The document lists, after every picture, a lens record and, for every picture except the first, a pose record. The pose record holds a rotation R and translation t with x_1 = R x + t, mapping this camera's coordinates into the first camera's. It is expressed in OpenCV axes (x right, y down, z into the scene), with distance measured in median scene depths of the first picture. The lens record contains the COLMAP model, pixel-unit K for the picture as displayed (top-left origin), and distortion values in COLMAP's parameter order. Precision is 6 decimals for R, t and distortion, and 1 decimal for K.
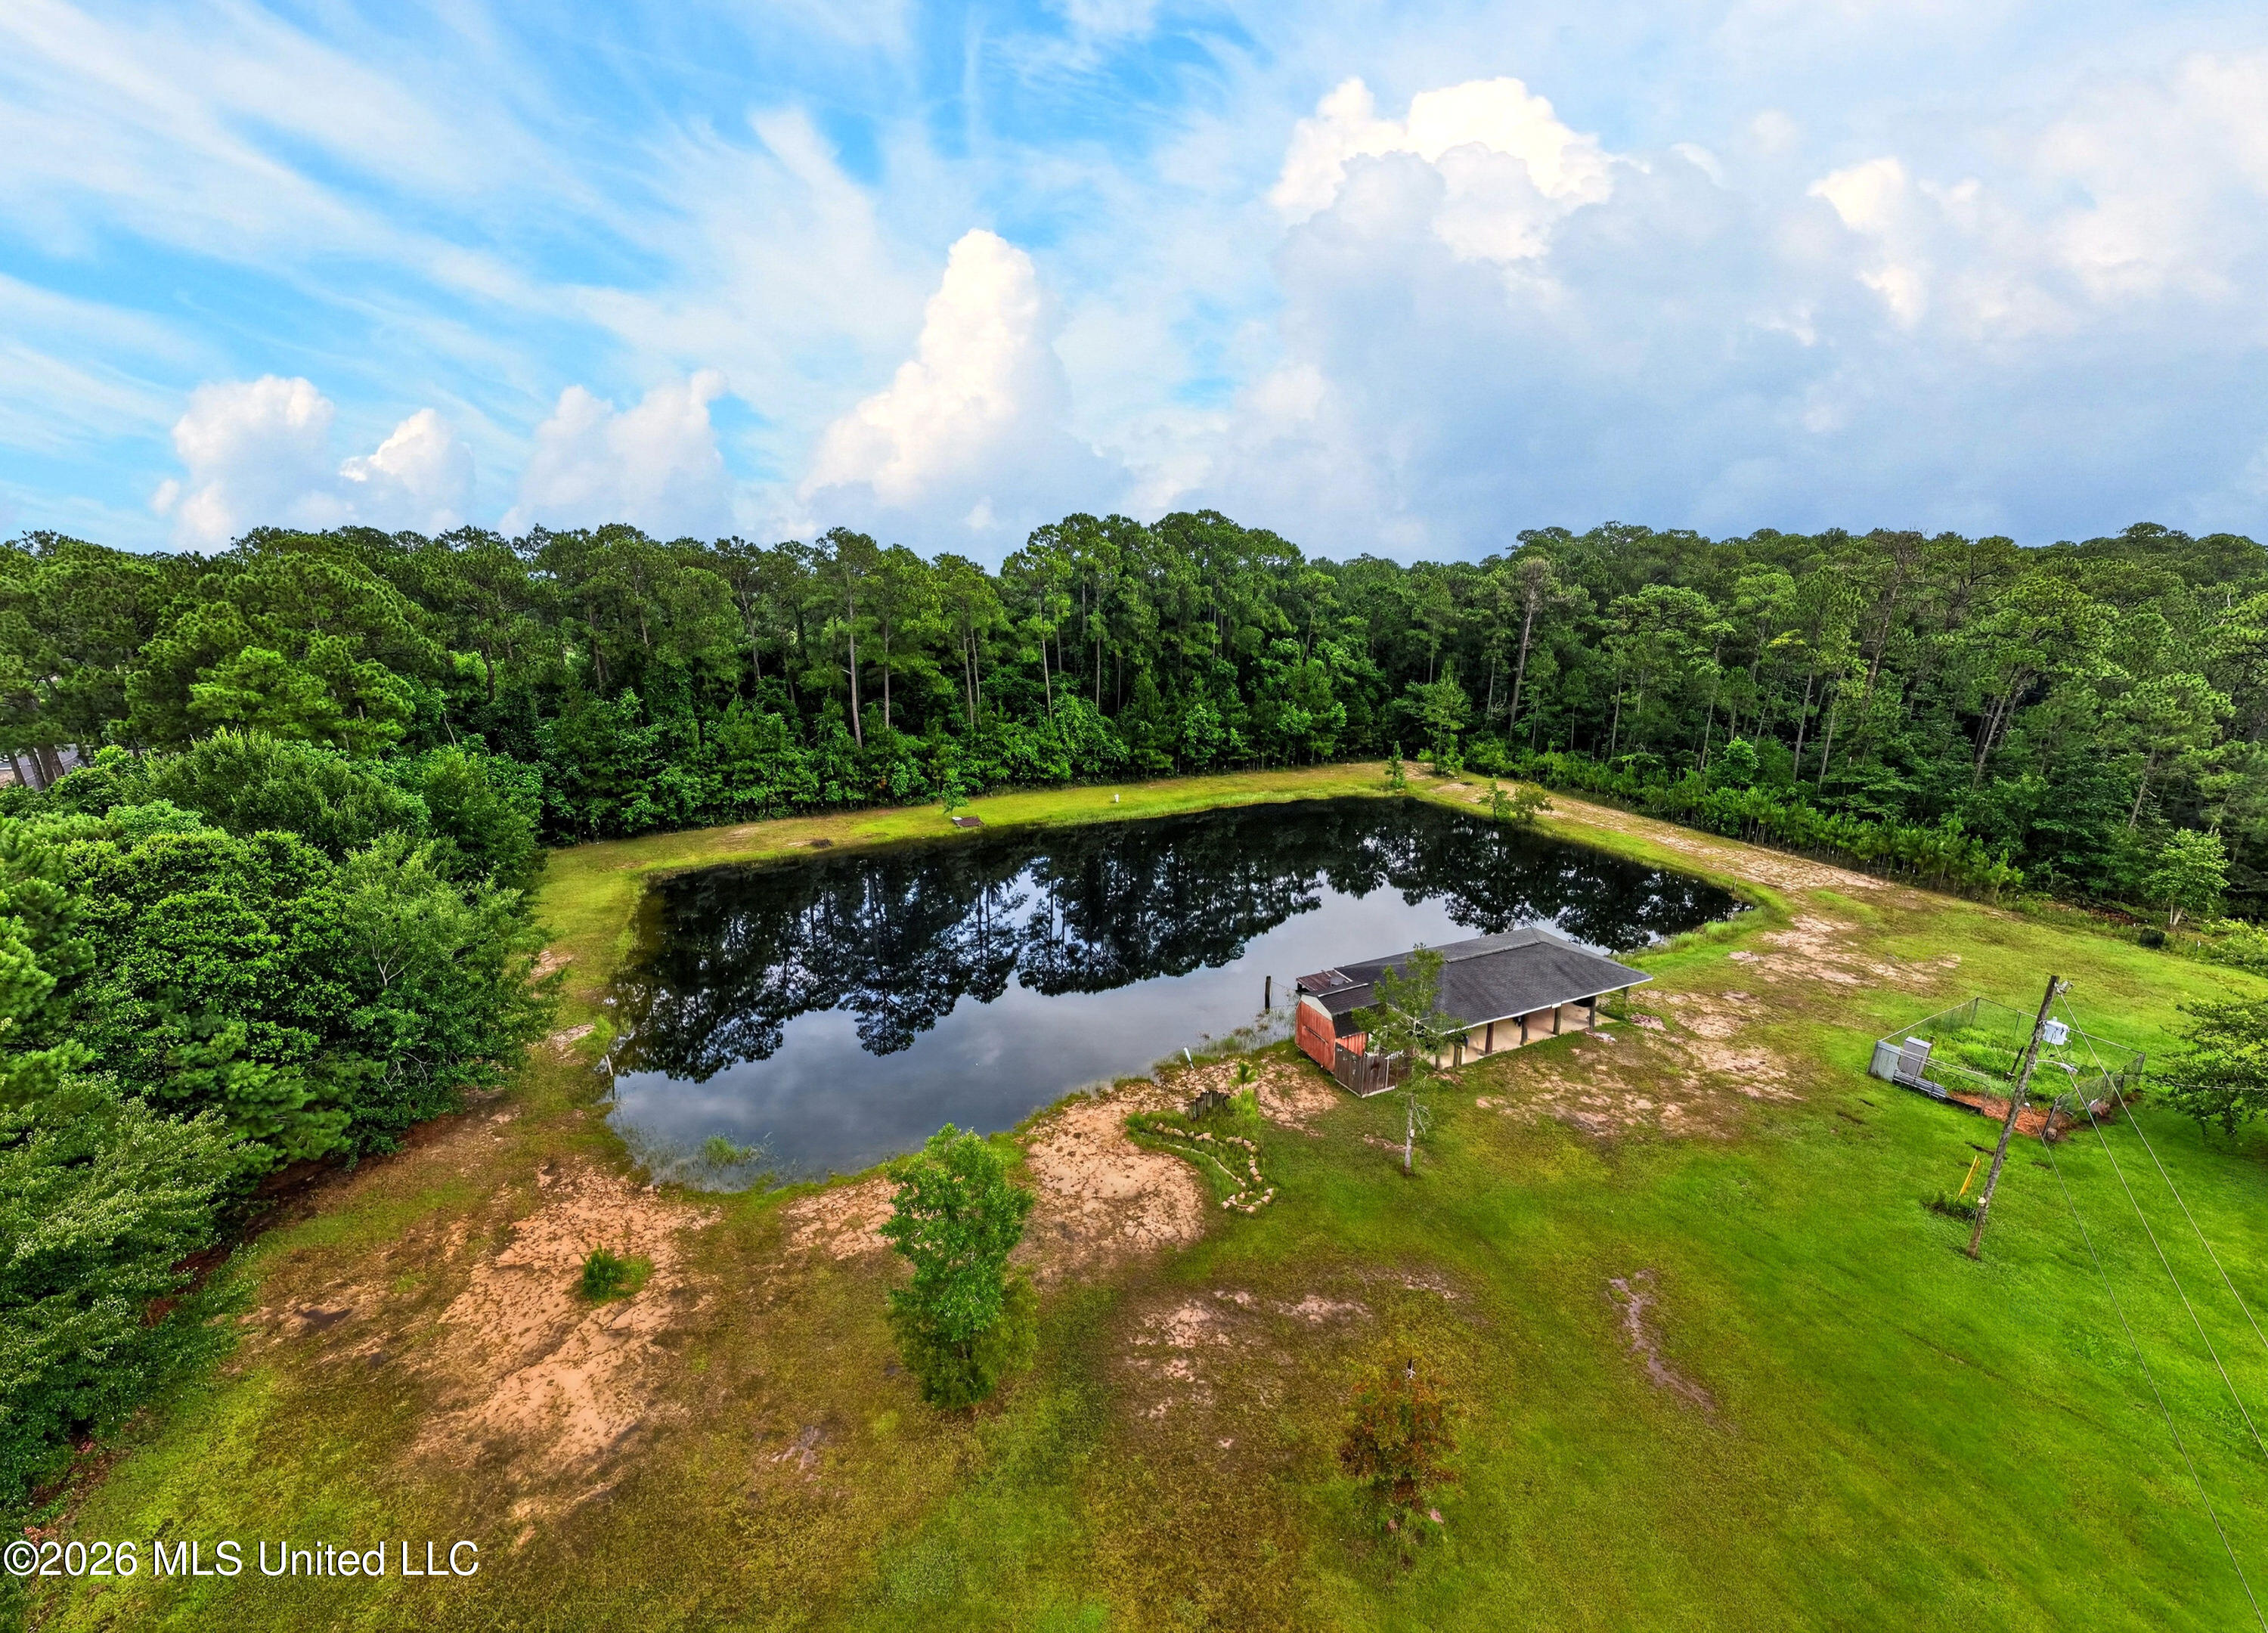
lens RADIAL K [[893.0, 0, 1134.0], [0, 893.0, 816.5], [0, 0, 1]] dist [-0.000251, 0.000019]
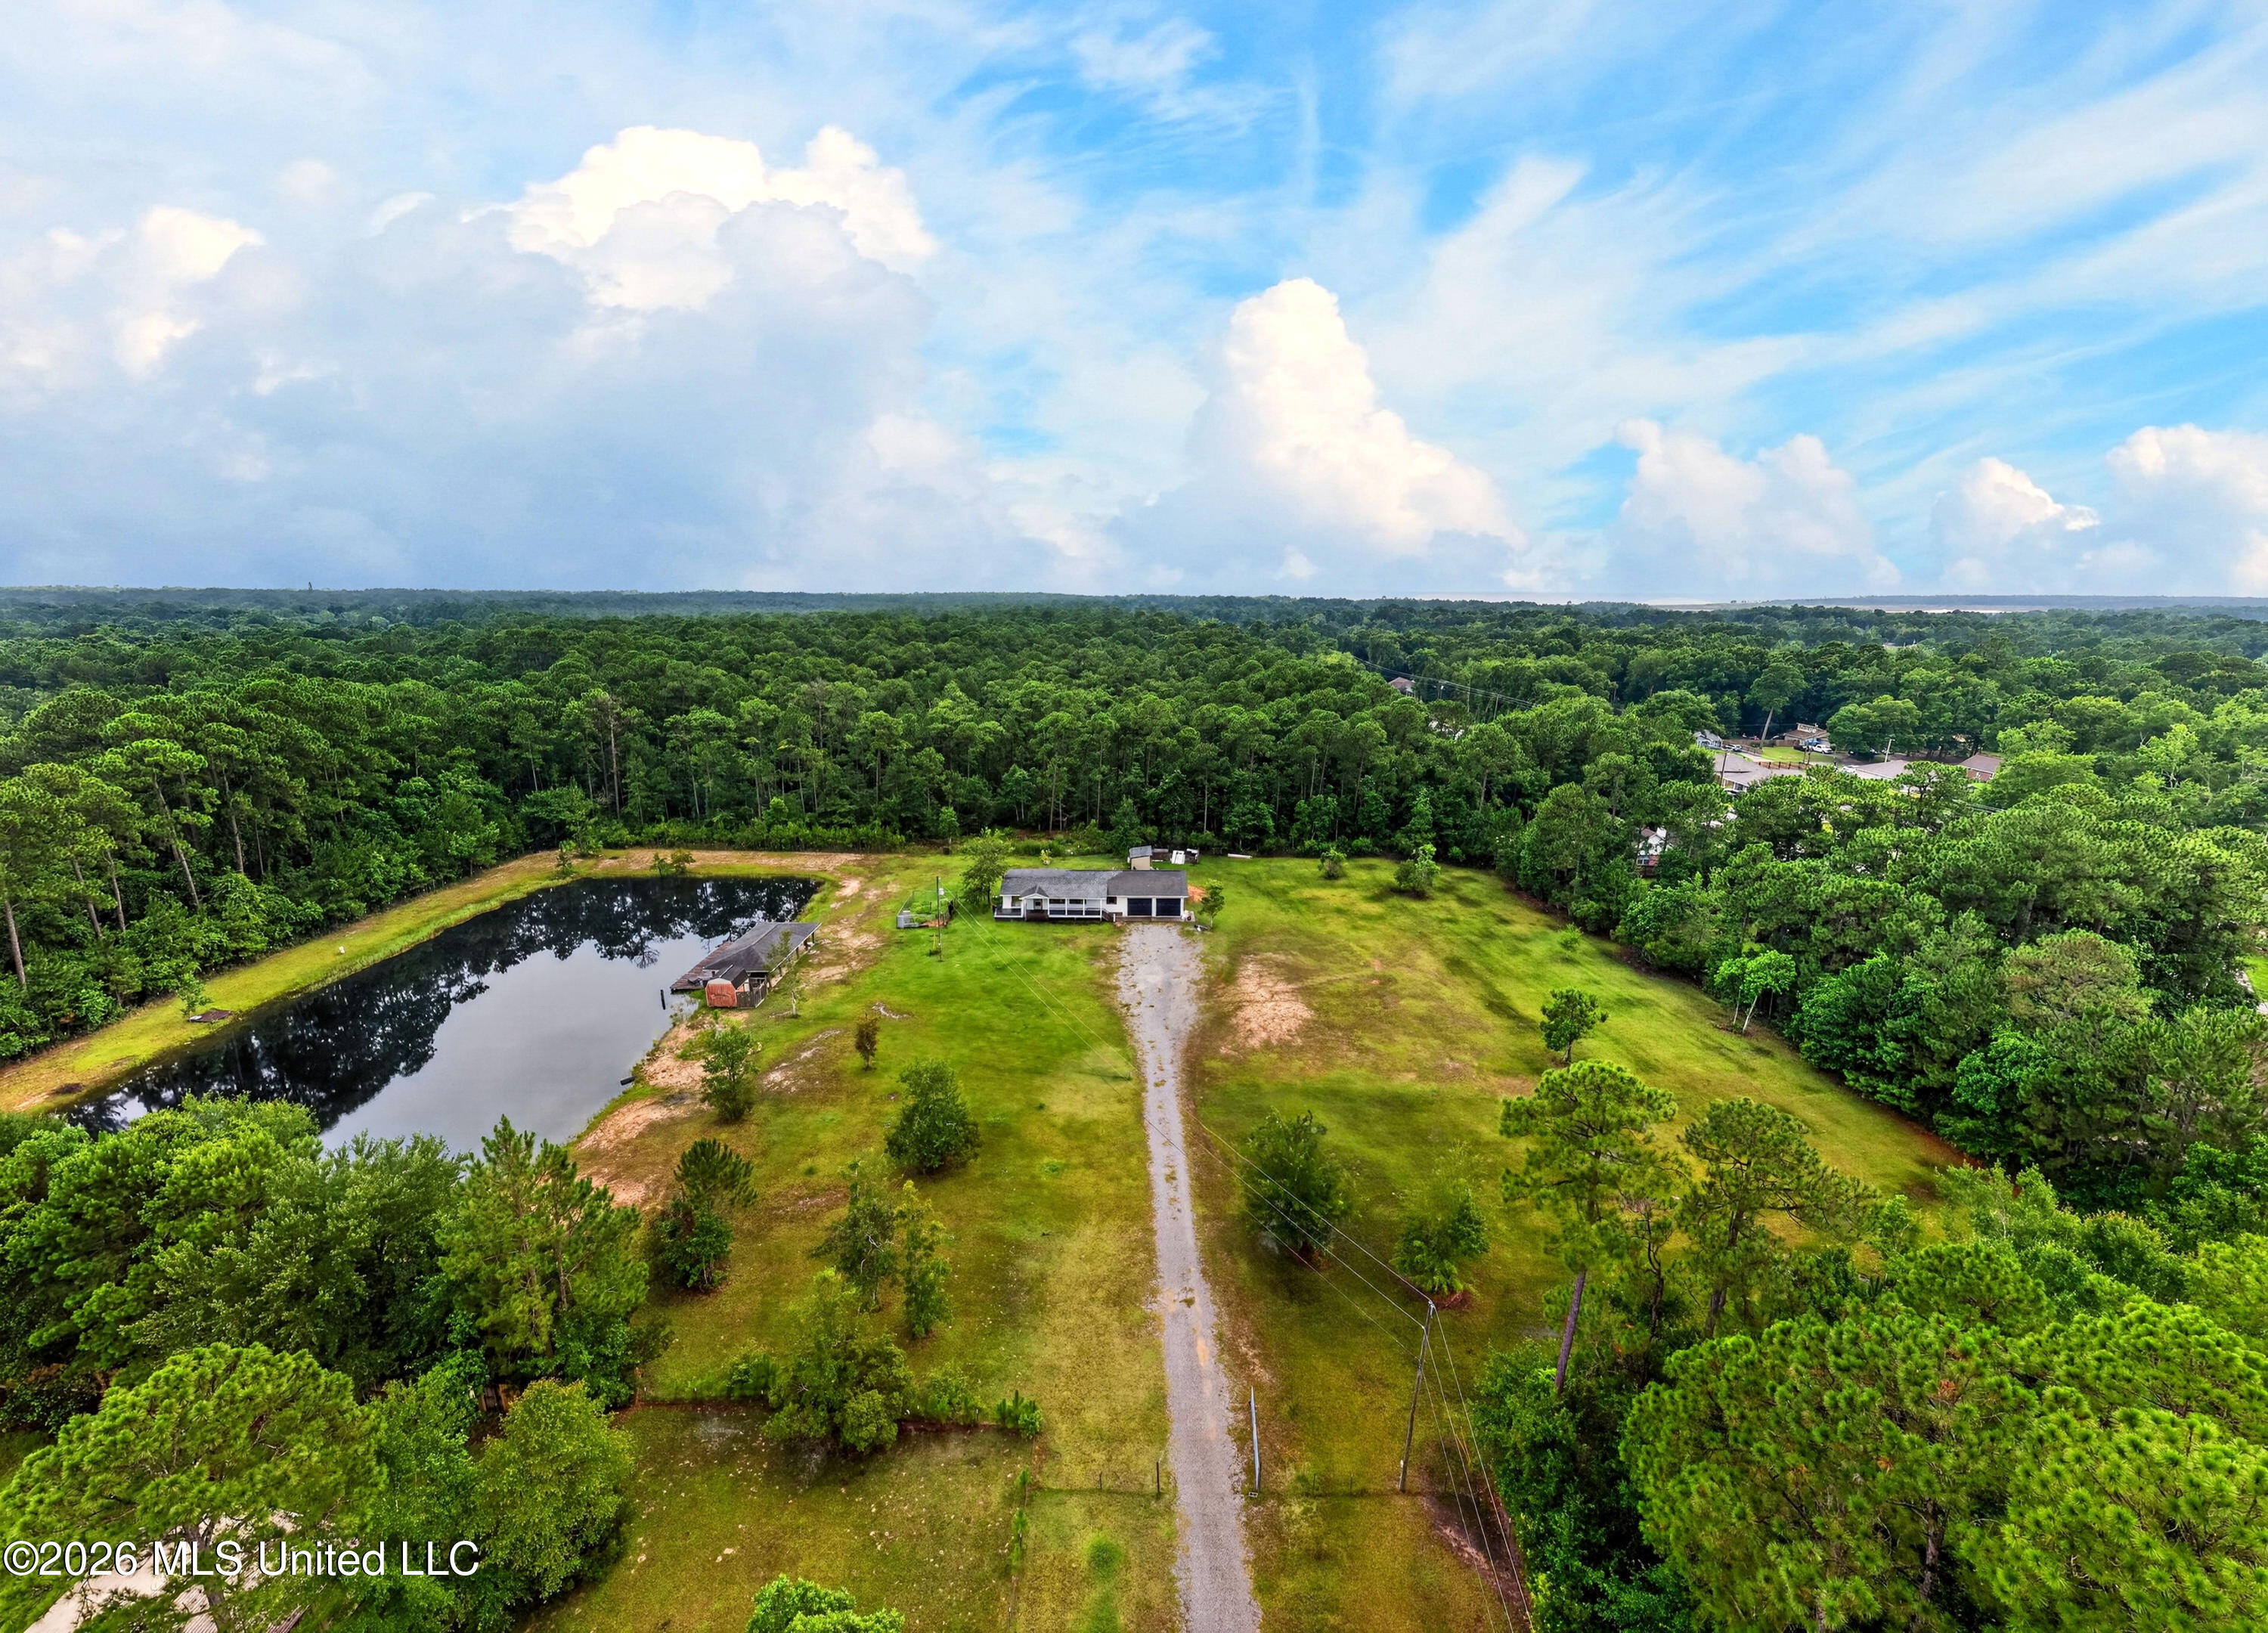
lens RADIAL K [[892.8, 0, 1134.0], [0, 892.8, 816.5], [0, 0, 1]] dist [0.002852, 0.000366]
pose [[0.440973, -0.217012, 0.870890, -0.493786], [0.223510, 0.966311, 0.127615, -0.097581], [-0.869245, 0.138378, 0.474621, -0.414512]]
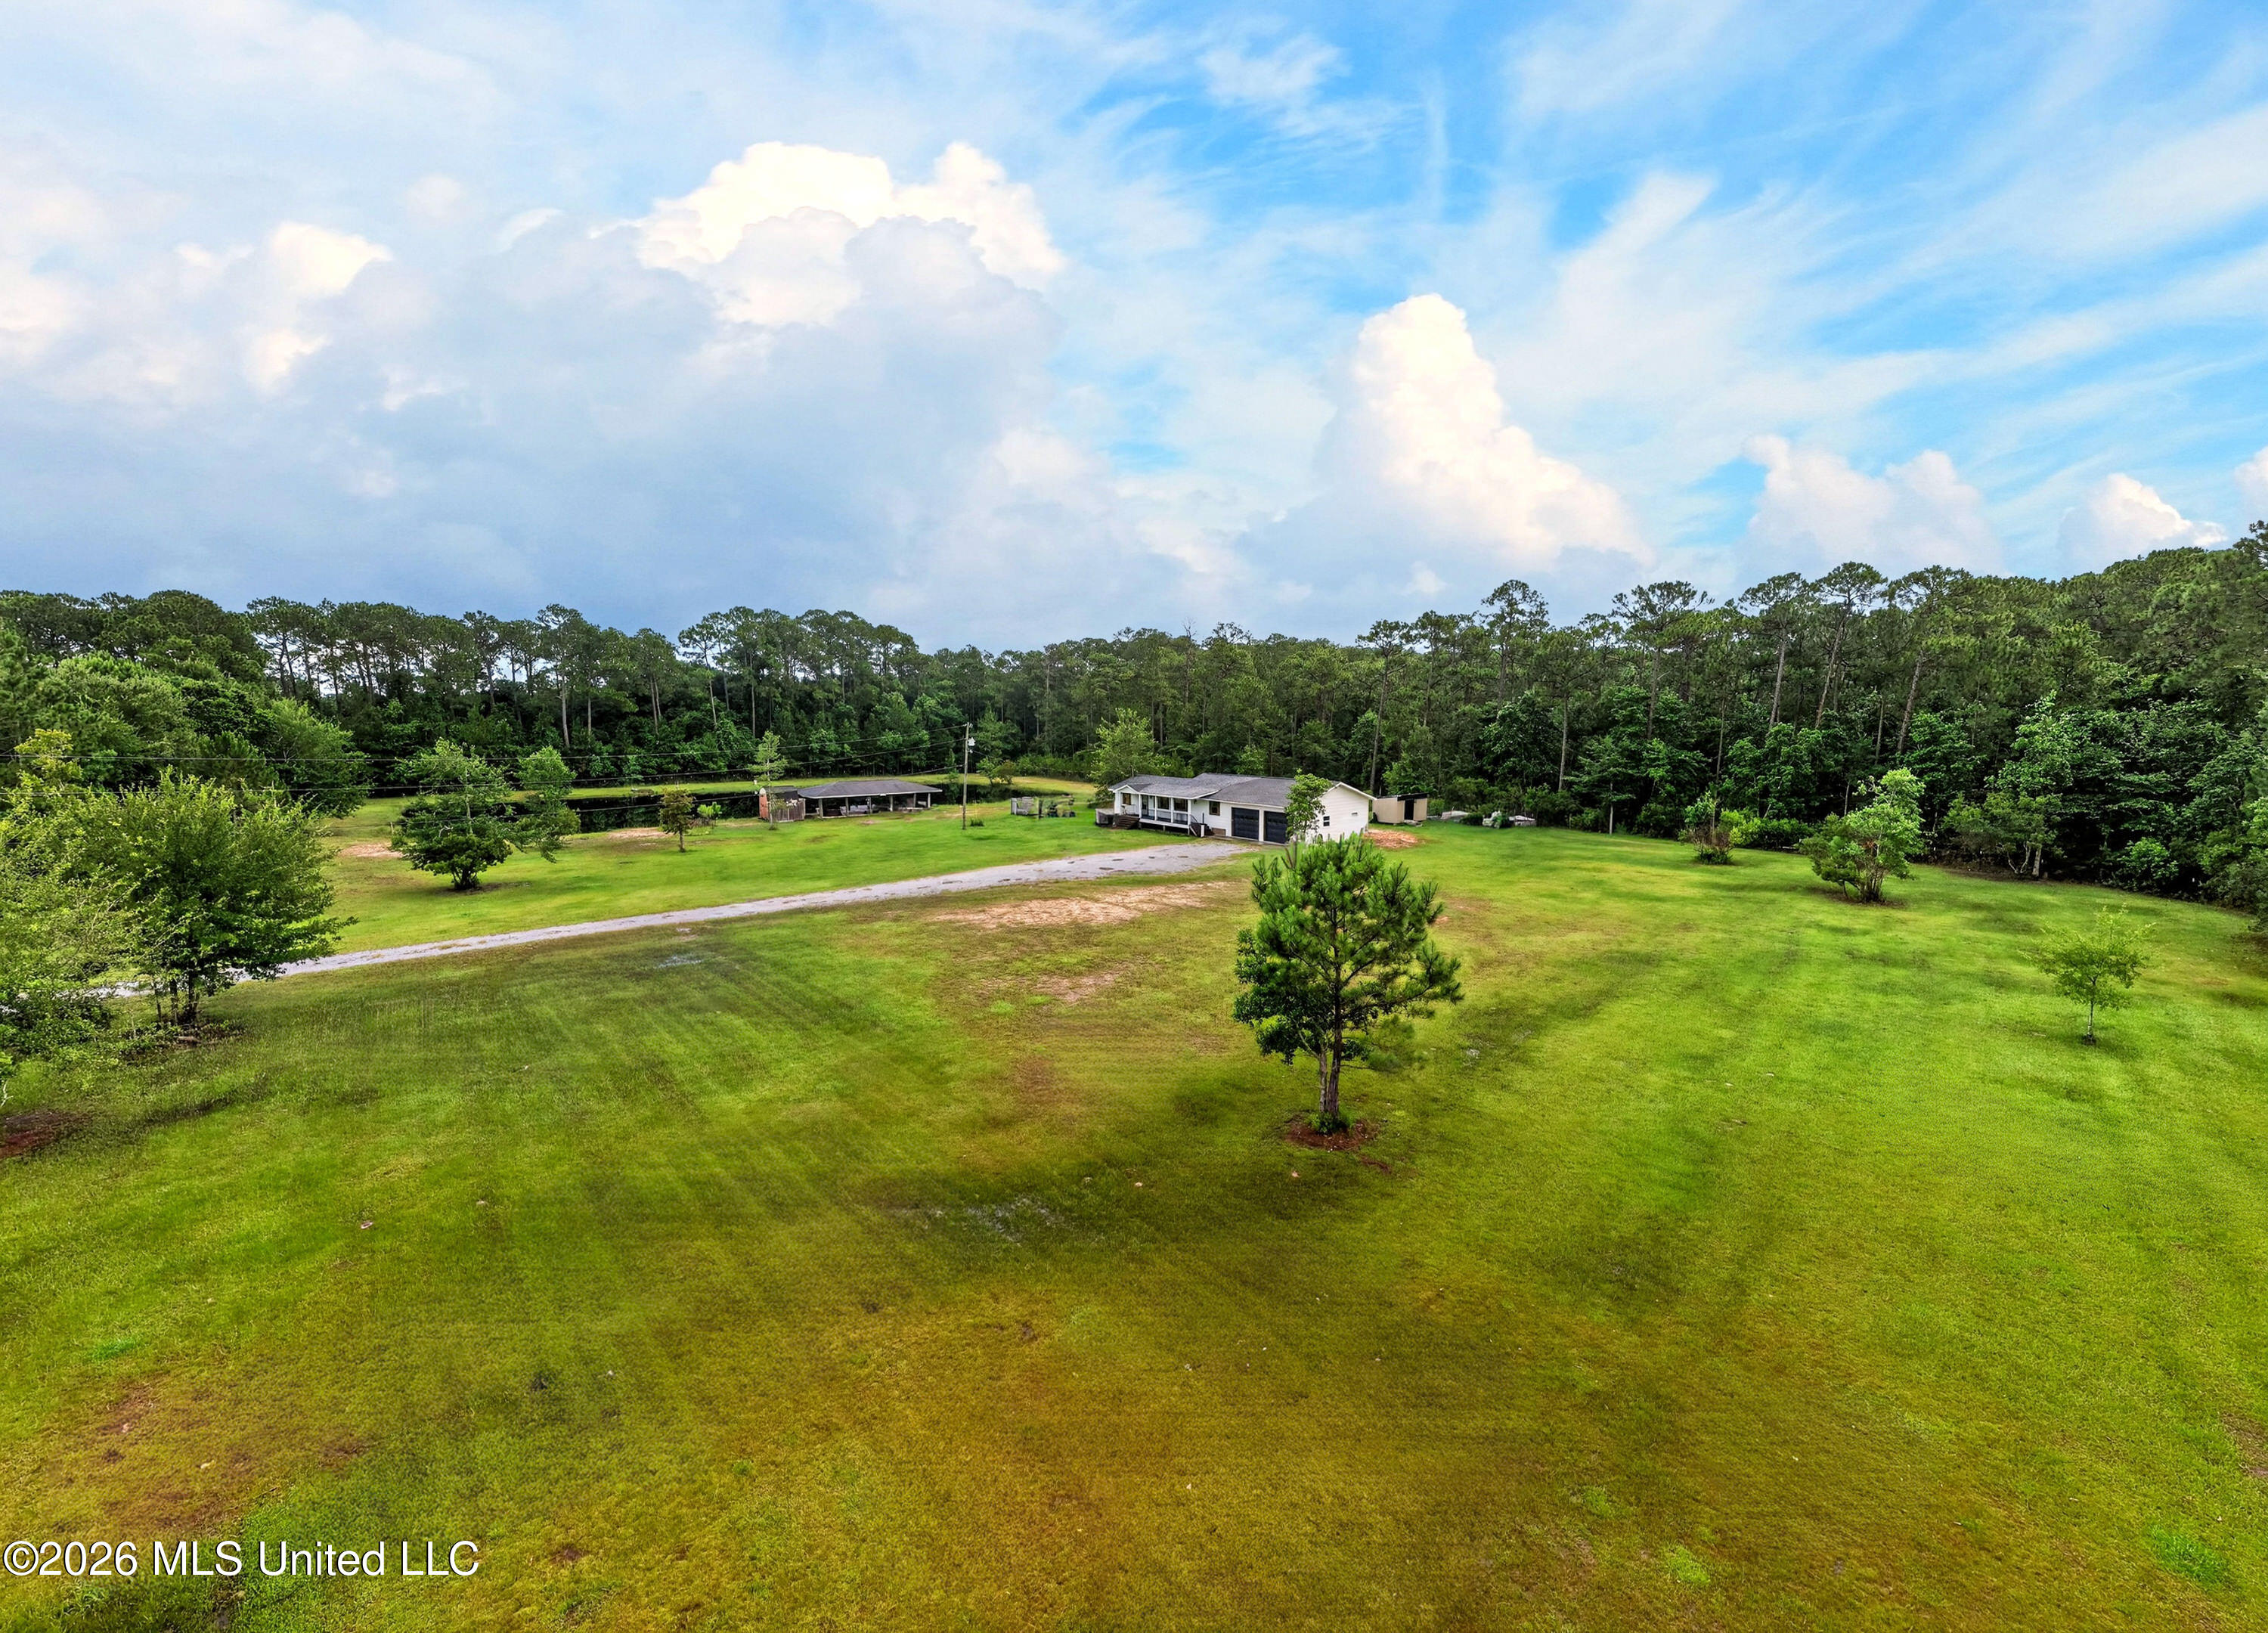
lens RADIAL K [[892.8, 0, 1134.0], [0, 892.8, 816.5], [0, 0, 1]] dist [0.002852, 0.000366]
pose [[0.975928, -0.025112, 0.216641, 0.259737], [0.056976, 0.988208, -0.142120, 0.269767], [-0.210517, 0.151042, 0.965851, -0.559051]]
